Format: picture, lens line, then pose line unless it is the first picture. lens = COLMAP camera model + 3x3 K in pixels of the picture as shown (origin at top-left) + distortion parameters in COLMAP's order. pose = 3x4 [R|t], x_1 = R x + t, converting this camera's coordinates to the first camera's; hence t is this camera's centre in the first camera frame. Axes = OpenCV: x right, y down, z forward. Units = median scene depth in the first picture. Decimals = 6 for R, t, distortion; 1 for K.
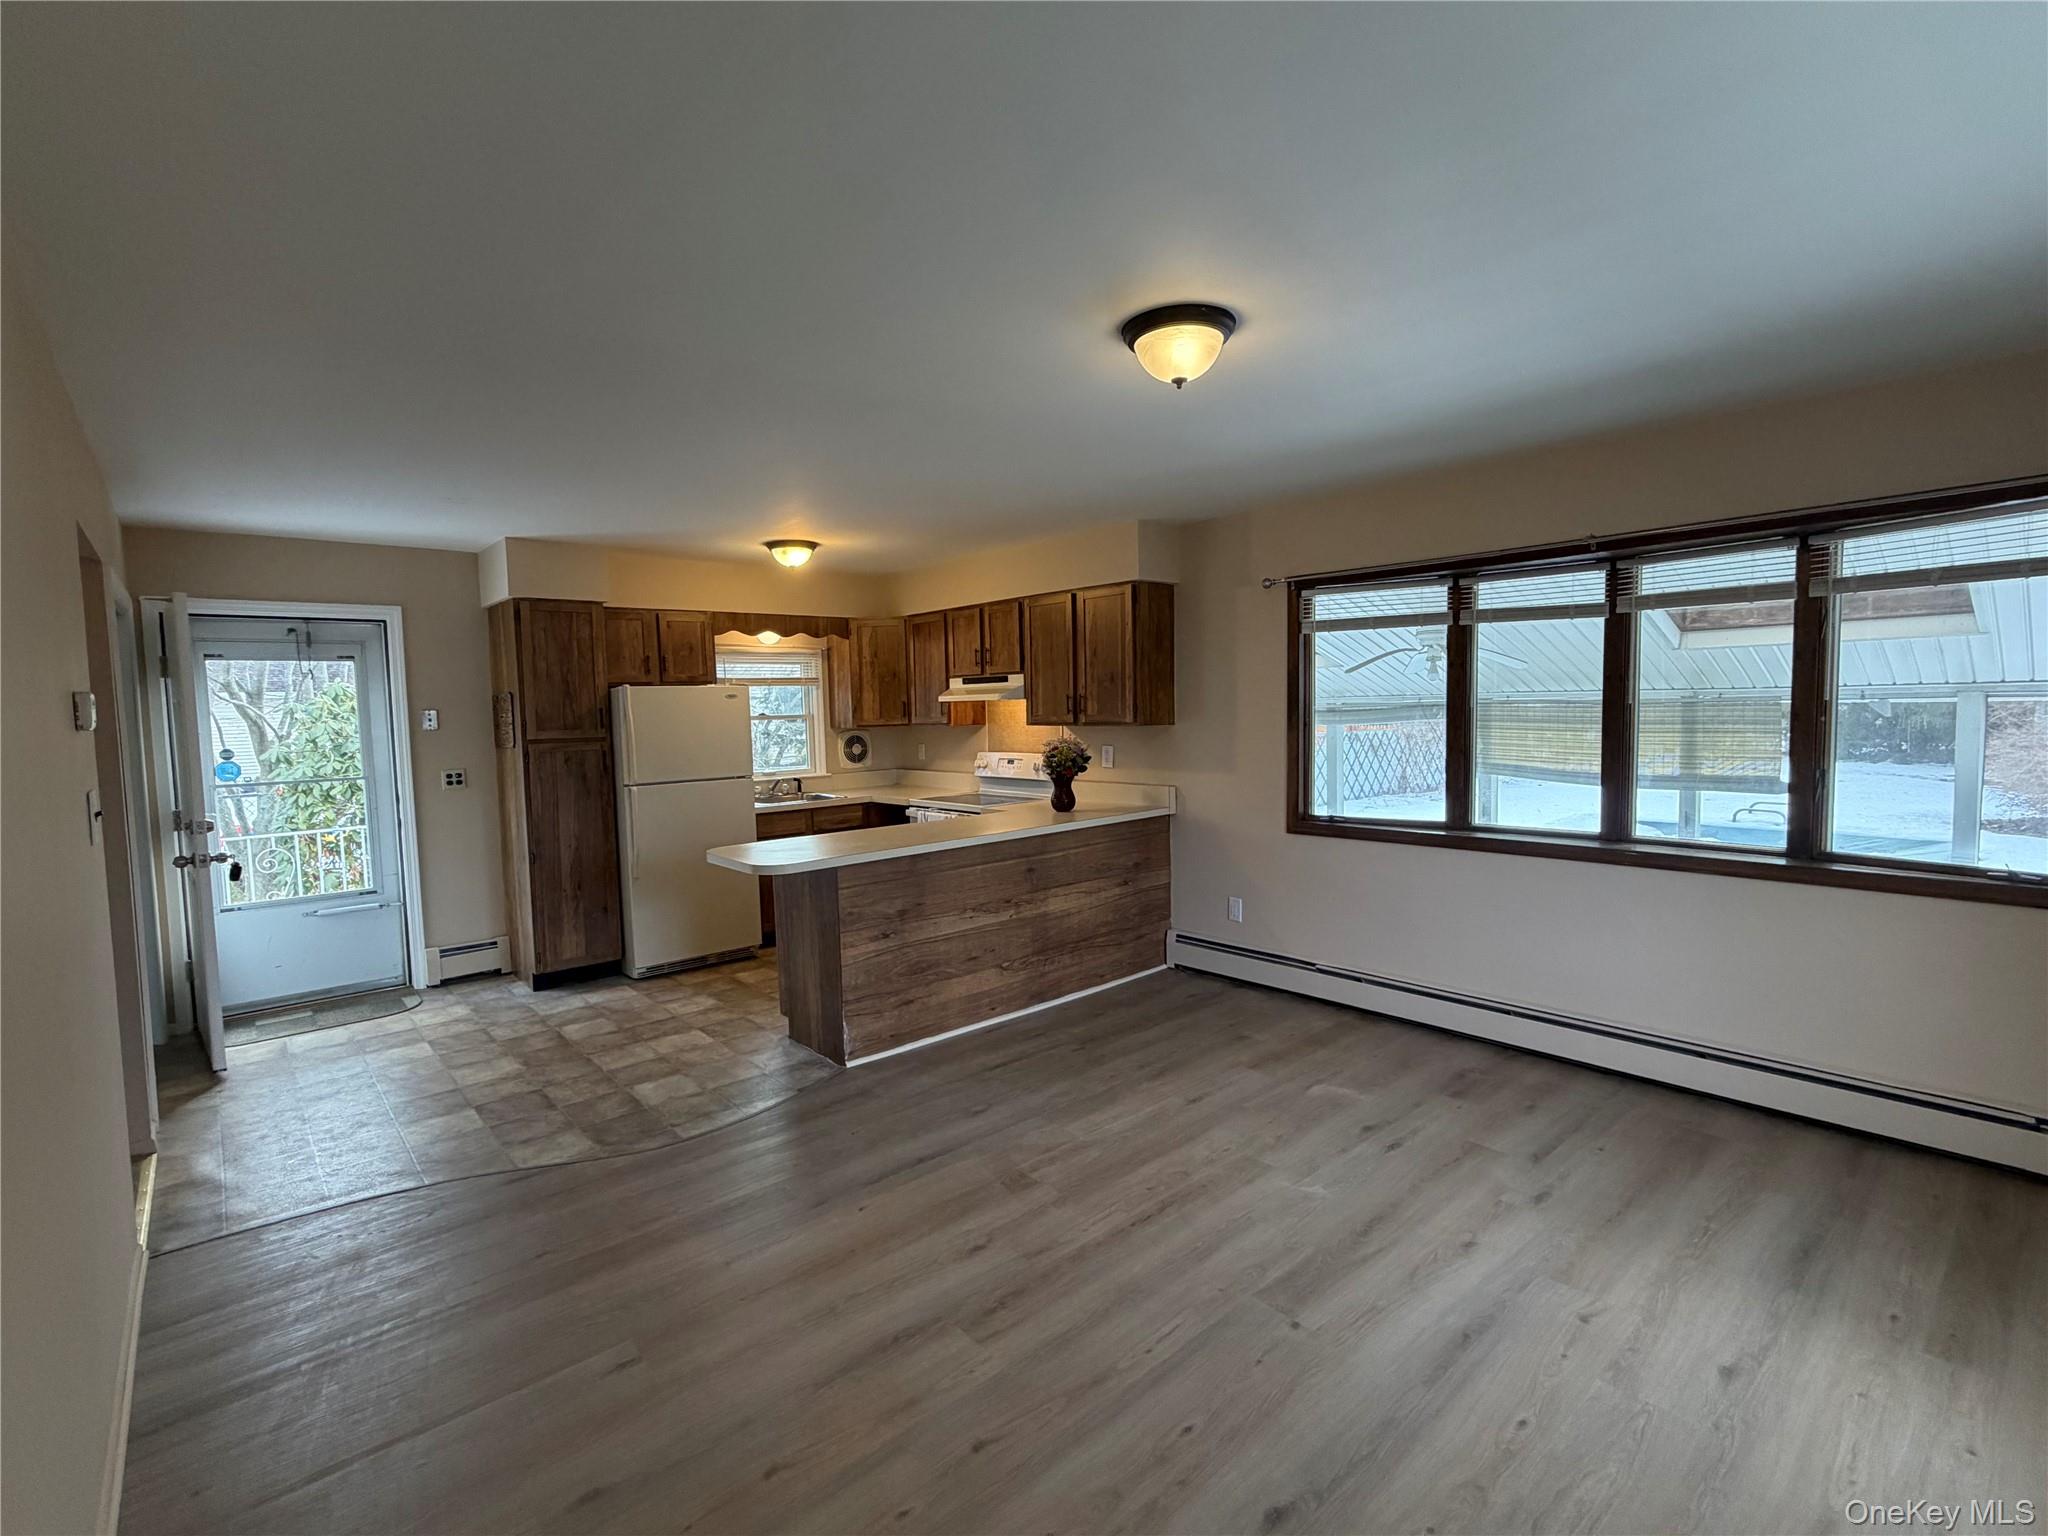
lens RADIAL K [[937.5, 0, 1021.8], [0, 937.5, 770.2], [0, 0, 1]] dist [0.001173, -0.000551]
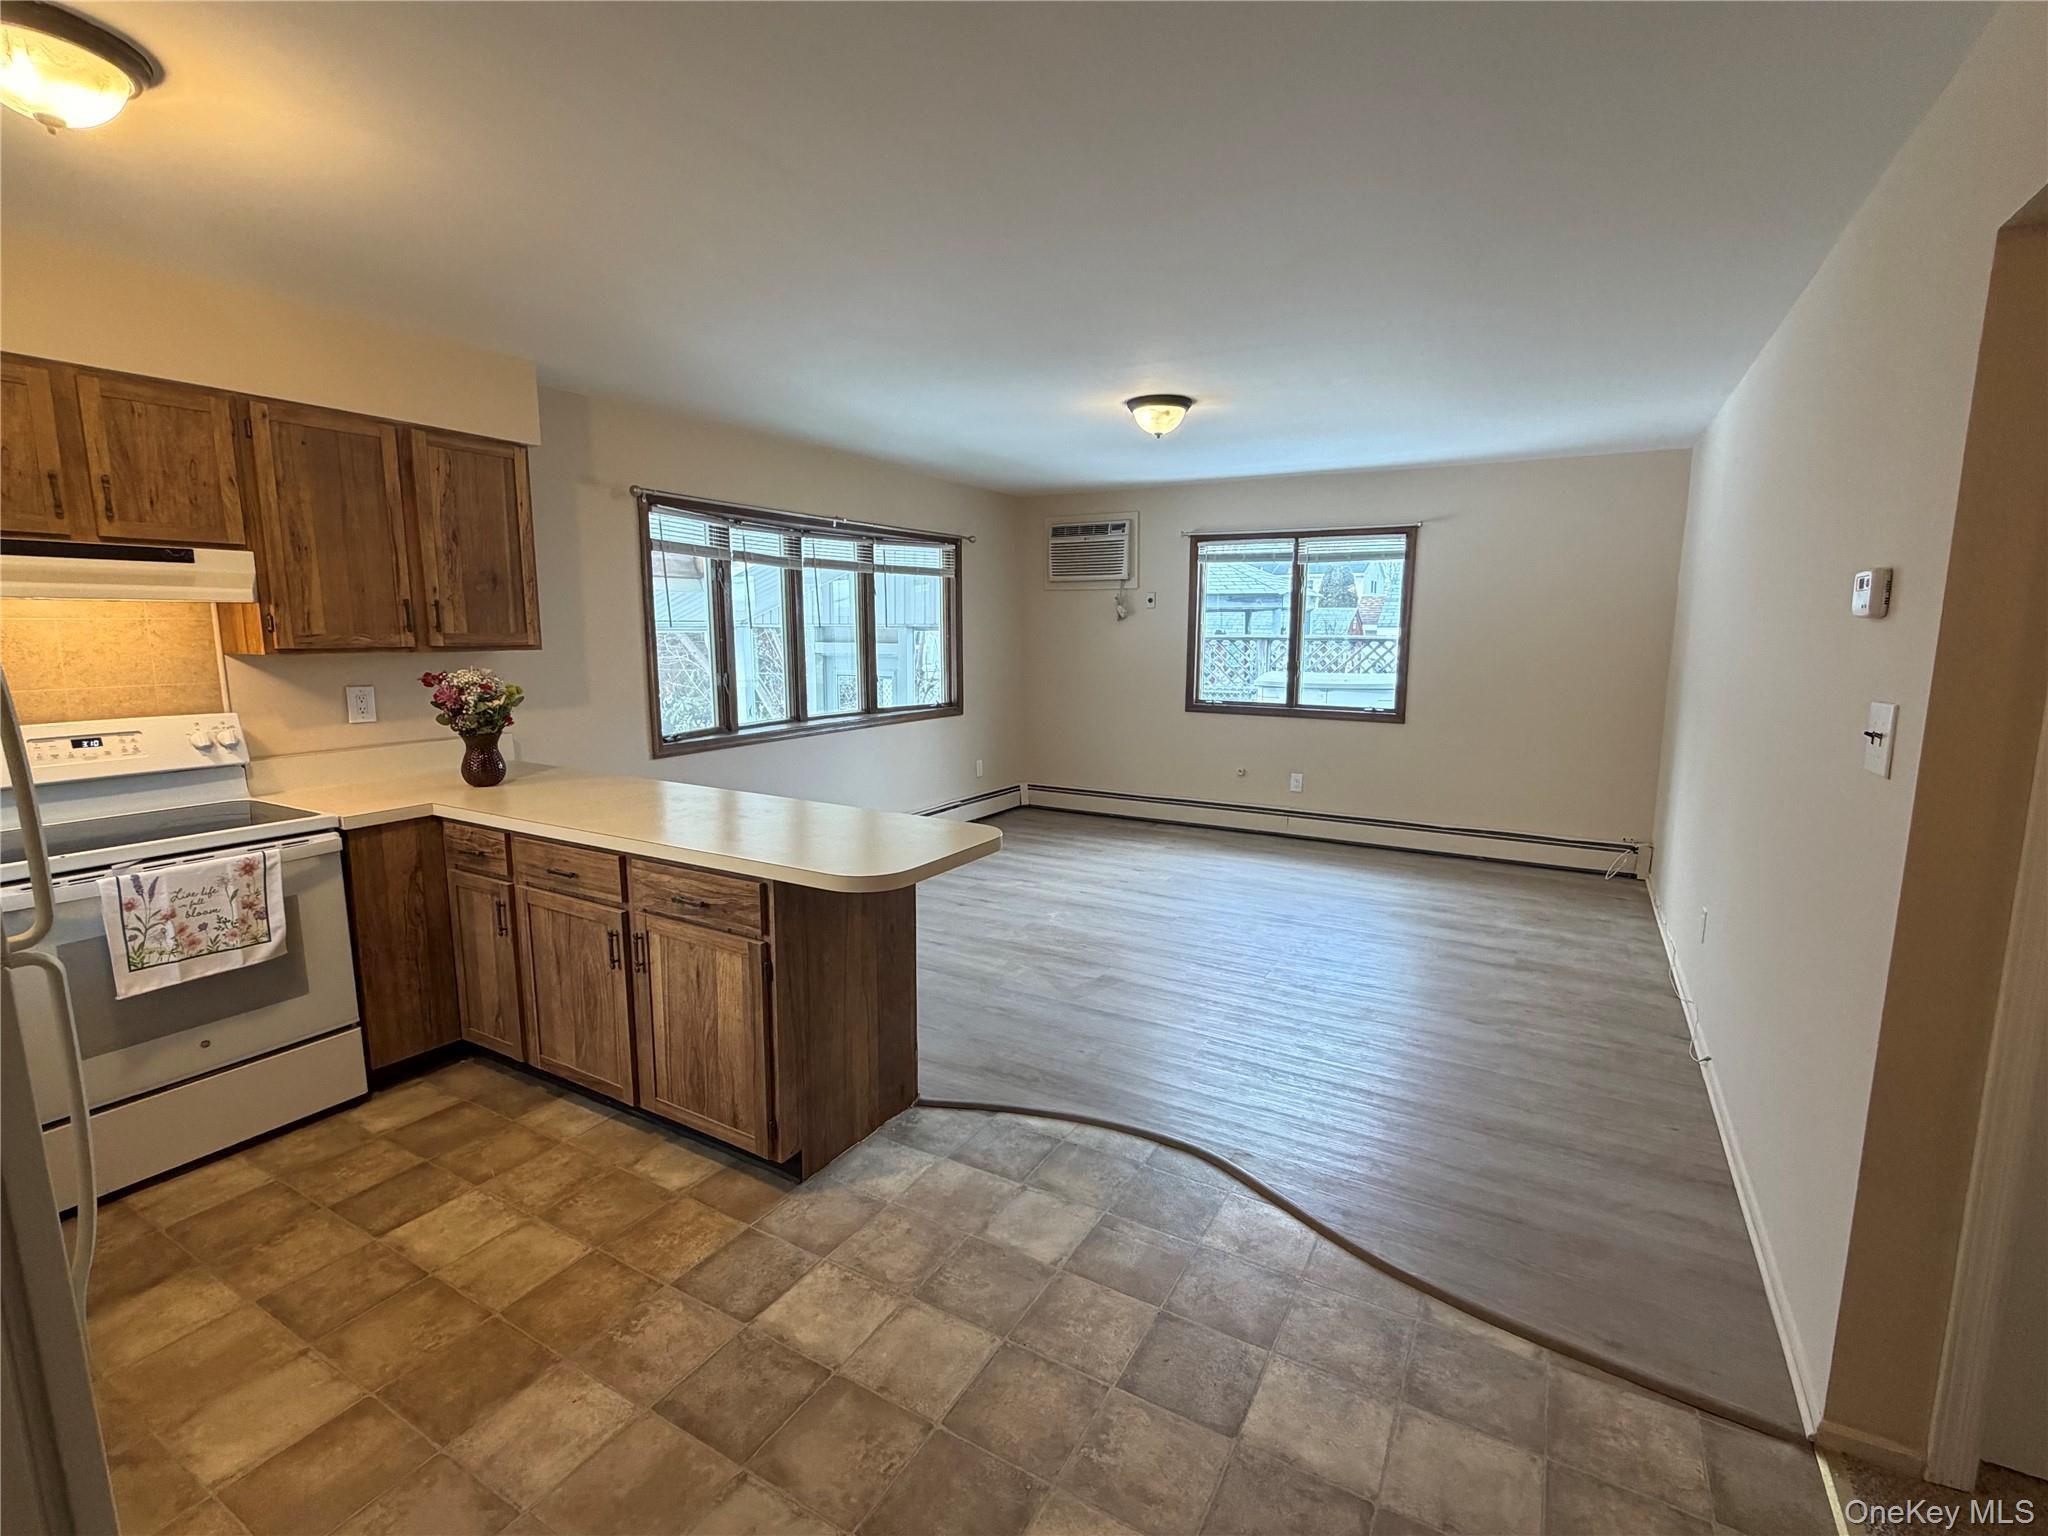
lens RADIAL K [[937.5, 0, 1021.8], [0, 937.5, 770.2], [0, 0, 1]] dist [0.001173, -0.000551]
pose [[-0.323343, -0.121898, 0.938398, -0.695192], [0.070369, 0.985825, 0.152306, -0.039296], [-0.943662, 0.115281, -0.310182, 0.882178]]
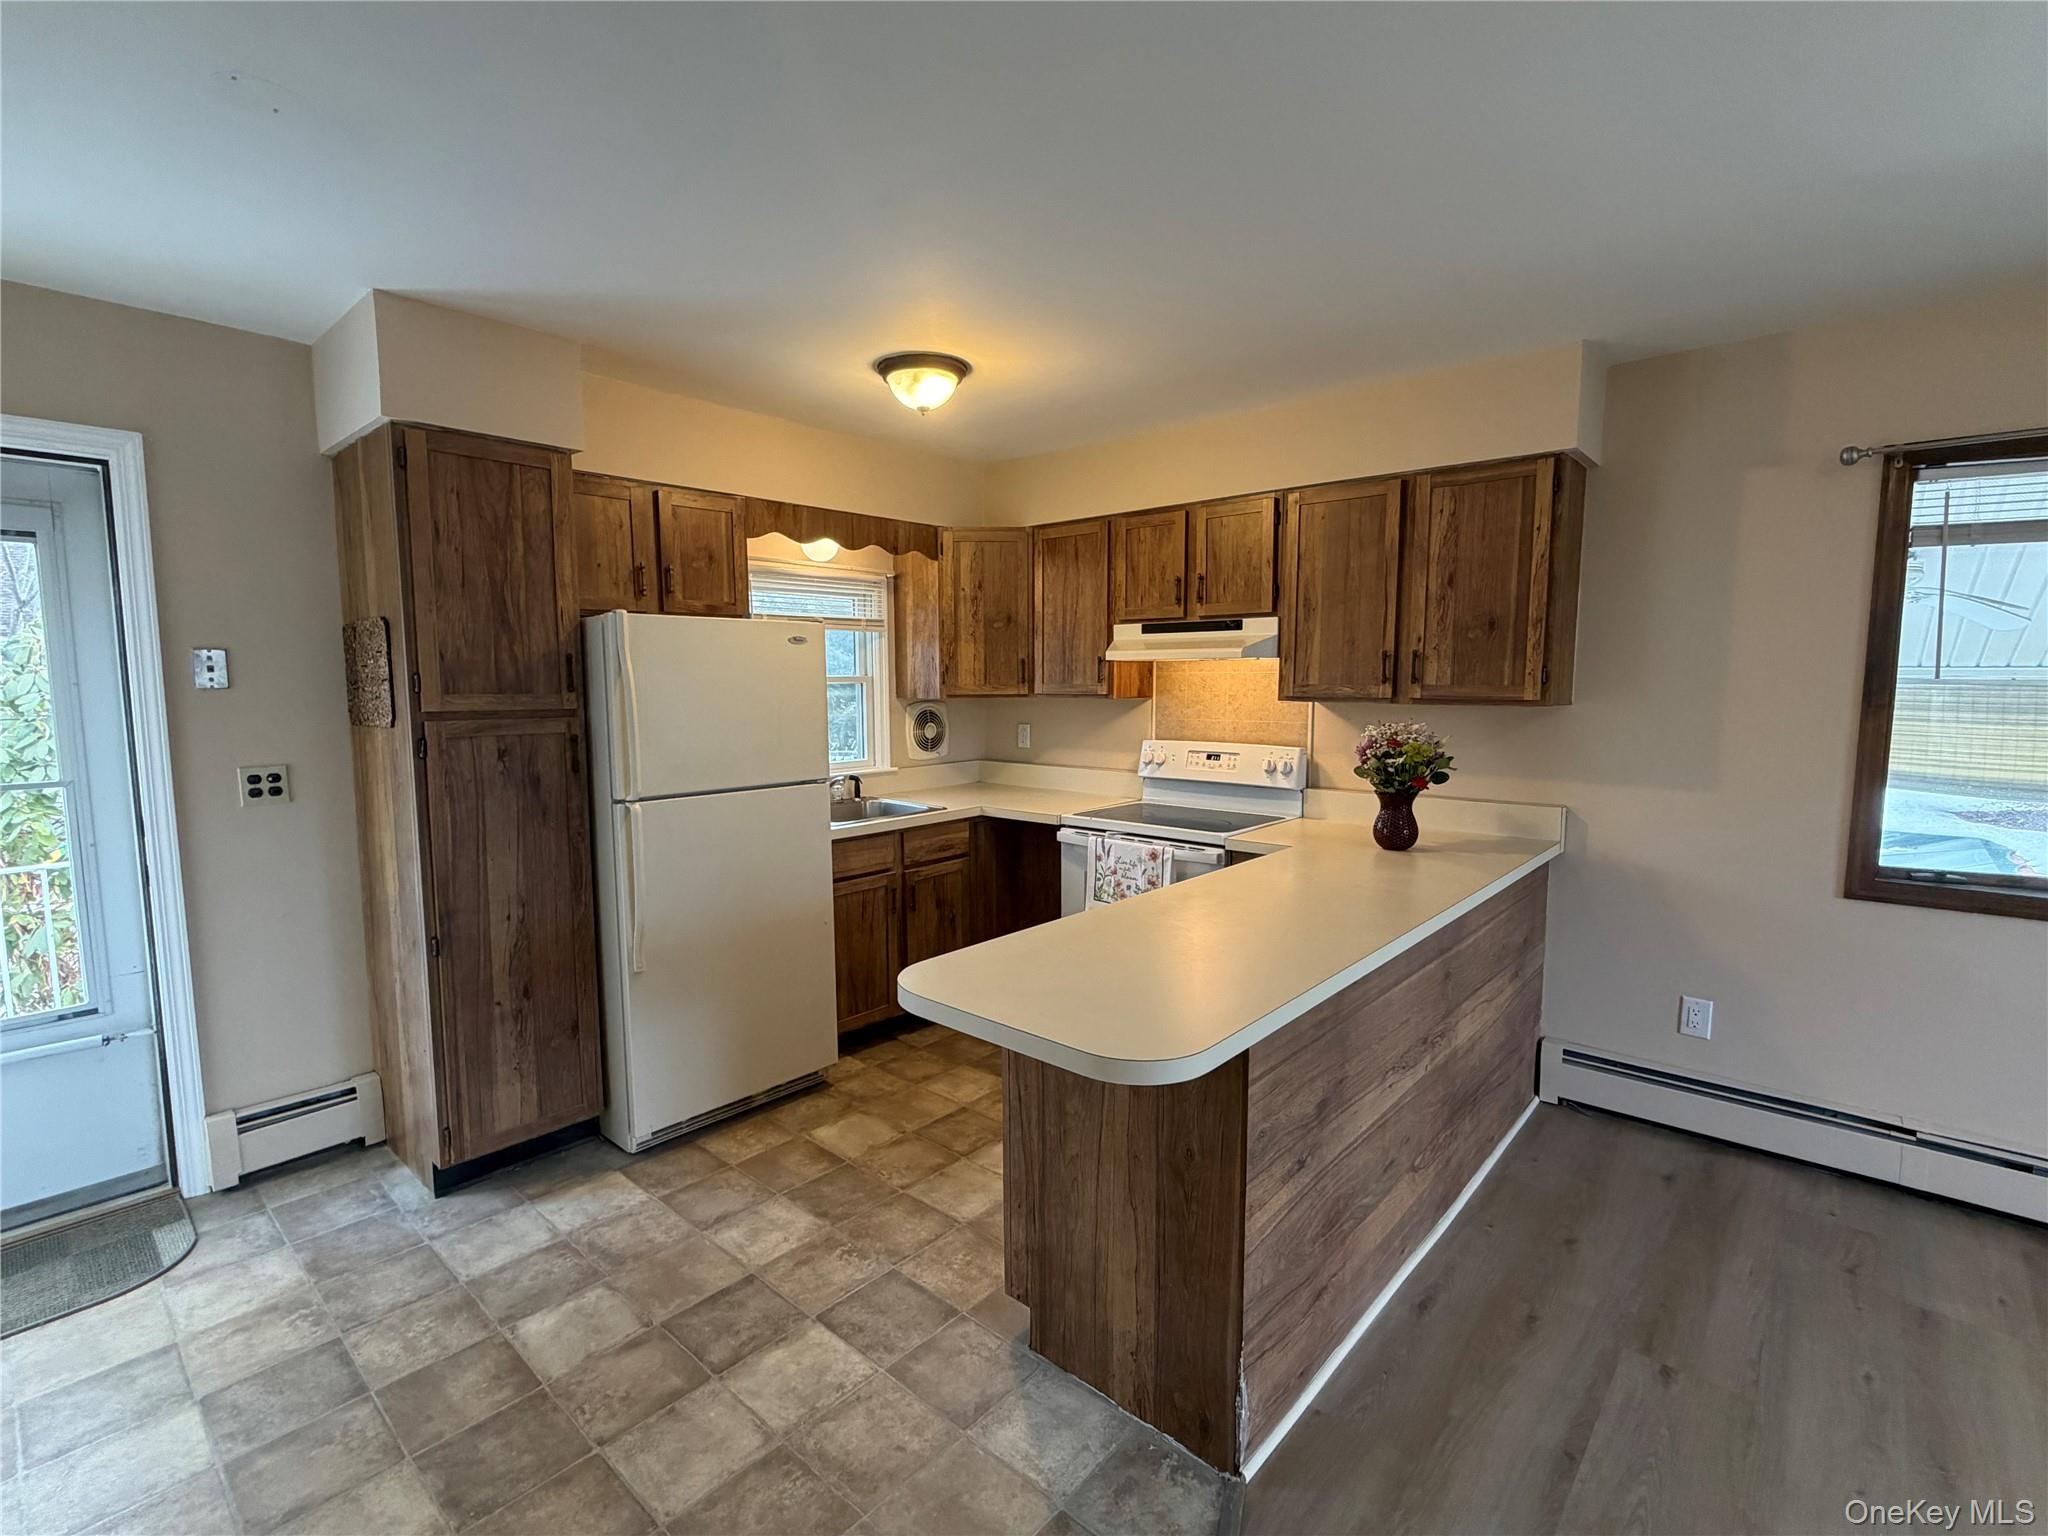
lens RADIAL K [[937.5, 0, 1021.8], [0, 937.5, 770.2], [0, 0, 1]] dist [0.001173, -0.000551]
pose [[0.991973, 0.009286, 0.126109, -0.272489], [-0.013035, 0.999496, 0.028936, -0.020148], [-0.125777, -0.030348, 0.991594, 0.461975]]
